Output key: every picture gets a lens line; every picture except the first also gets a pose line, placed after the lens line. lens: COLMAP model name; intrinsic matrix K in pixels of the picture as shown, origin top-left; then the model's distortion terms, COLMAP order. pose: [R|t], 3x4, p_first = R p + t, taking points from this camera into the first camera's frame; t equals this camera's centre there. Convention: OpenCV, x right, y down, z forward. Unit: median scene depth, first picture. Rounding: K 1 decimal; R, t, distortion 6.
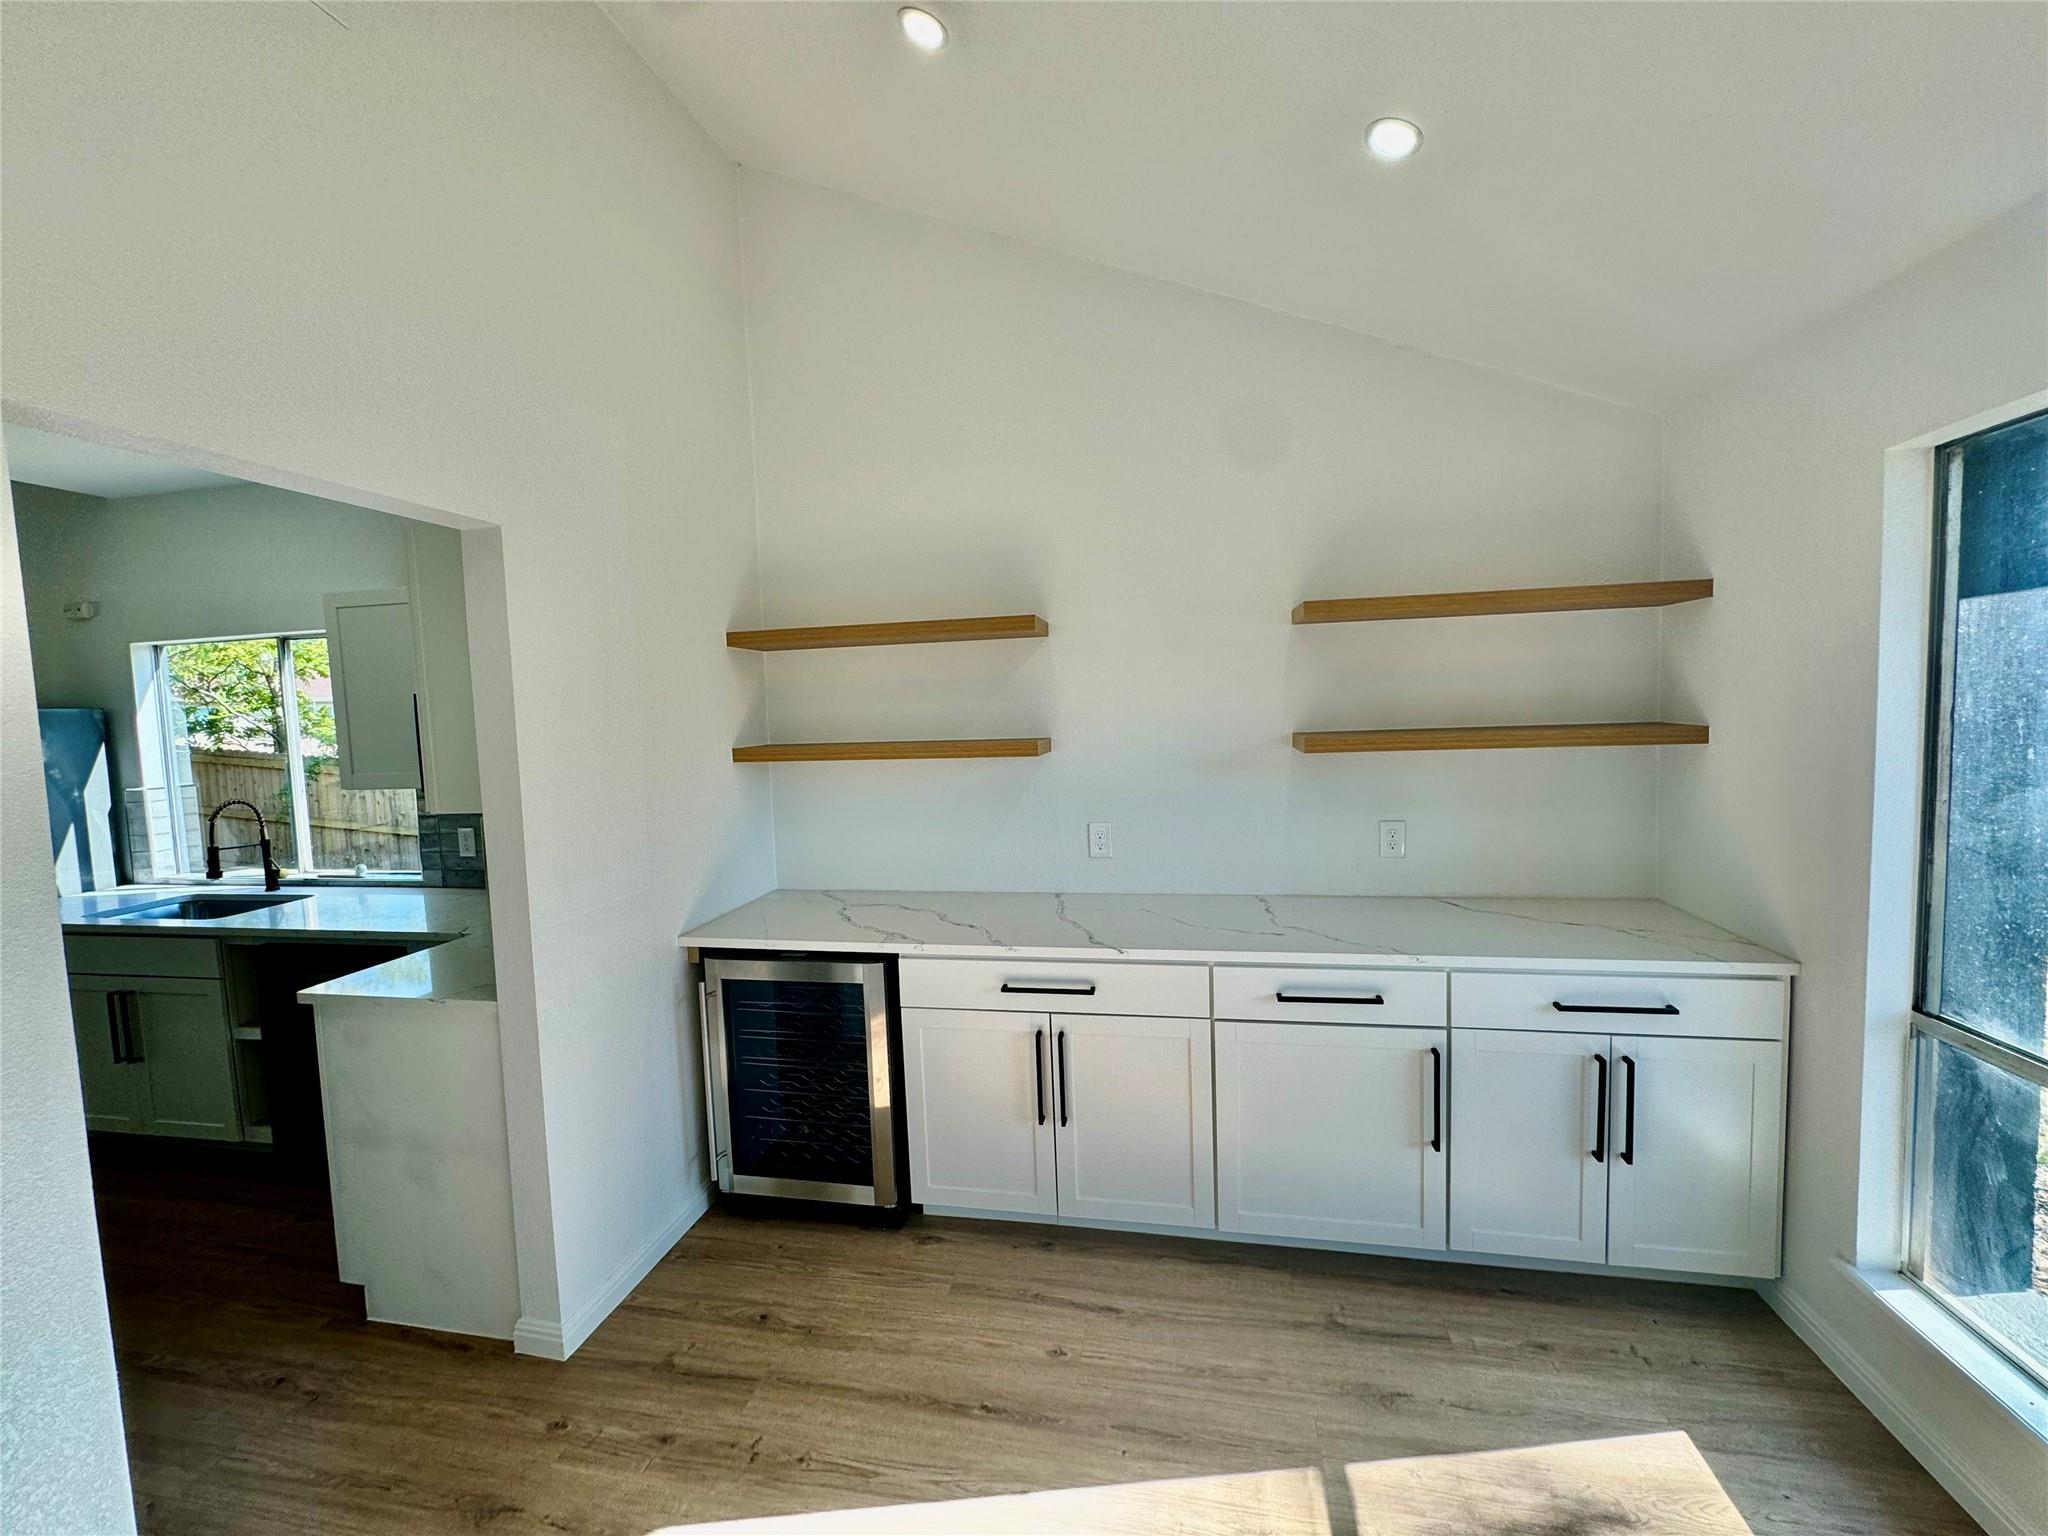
lens RADIAL K [[816.3, 0, 1014.3], [0, 816.3, 765.0], [0, 0, 1]] dist [-0.001750, 0.000206]
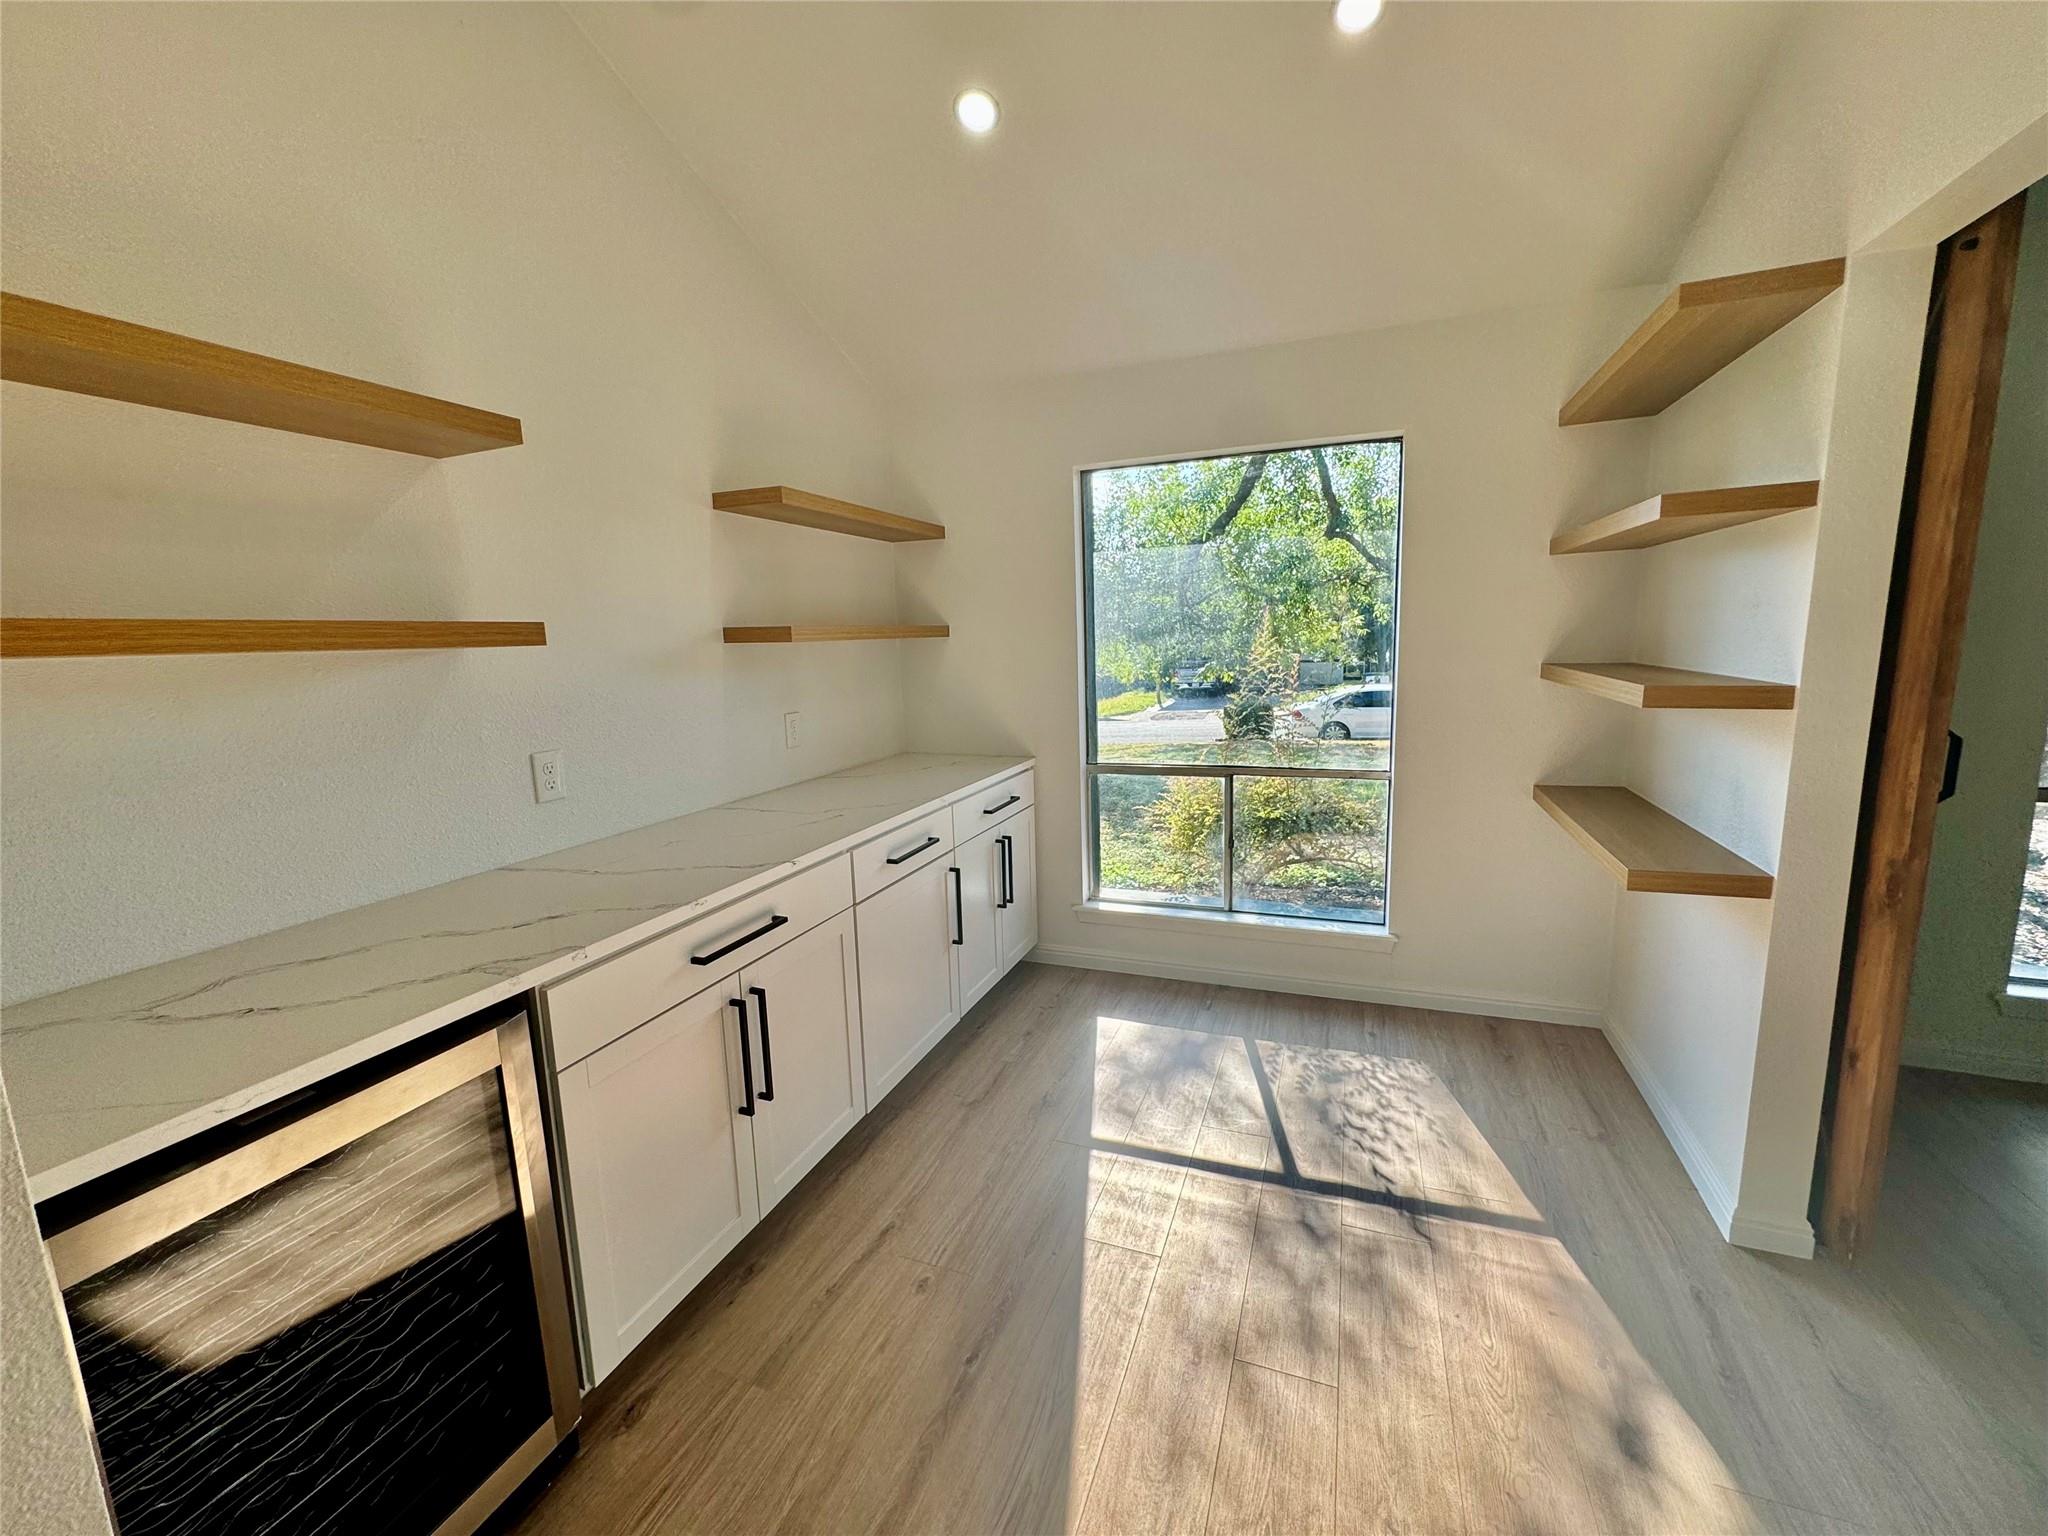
lens RADIAL K [[816.3, 0, 1040.6], [0, 816.3, 763.9], [0, 0, 1]] dist [-0.001750, 0.000206]
pose [[0.168307, -0.126045, 0.977643, -0.644589], [0.094772, 0.989266, 0.111228, 0.056488], [-0.981168, 0.073932, 0.178446, 0.588551]]
